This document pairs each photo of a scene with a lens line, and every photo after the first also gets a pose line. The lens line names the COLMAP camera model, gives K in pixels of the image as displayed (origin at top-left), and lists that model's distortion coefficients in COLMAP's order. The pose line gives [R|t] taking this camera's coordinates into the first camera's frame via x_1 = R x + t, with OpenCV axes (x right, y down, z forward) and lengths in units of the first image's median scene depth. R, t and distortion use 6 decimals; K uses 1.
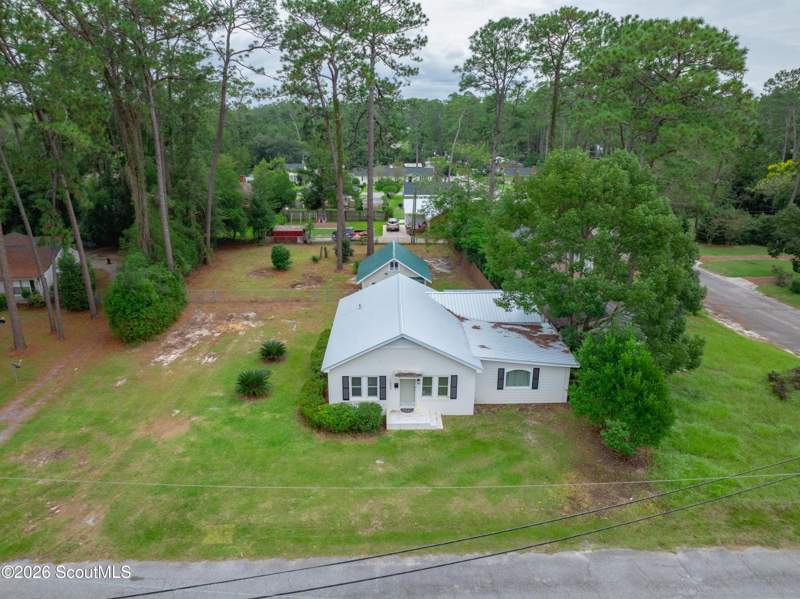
lens RADIAL K [[563.5, 0, 400.0], [0, 563.5, 299.5], [0, 0, 1]] dist [-0.036789, -0.001924]
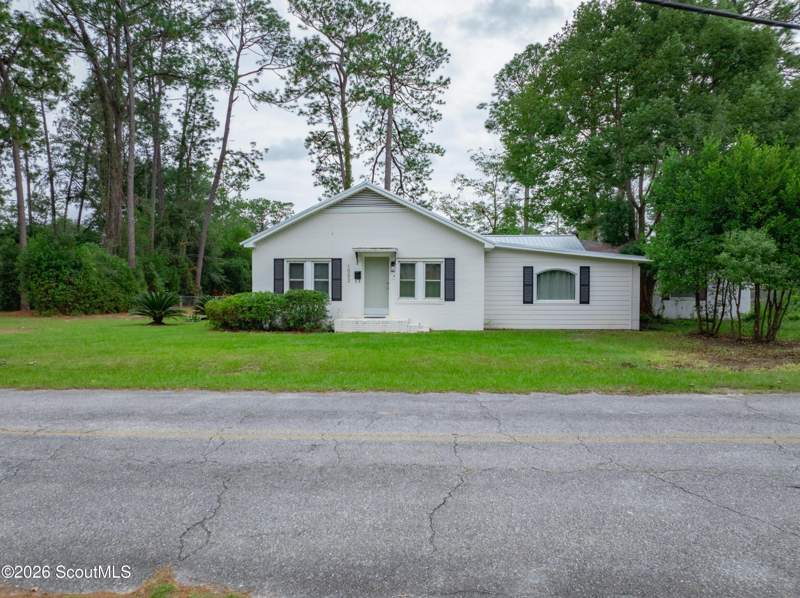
lens RADIAL K [[563.5, 0, 400.0], [0, 563.5, 299.0], [0, 0, 1]] dist [-0.036789, -0.001924]
pose [[0.996413, 0.000464, -0.084622, 0.058245], [-0.025651, 0.954595, -0.296802, 0.225531], [0.080642, 0.297908, 0.951182, 0.256009]]
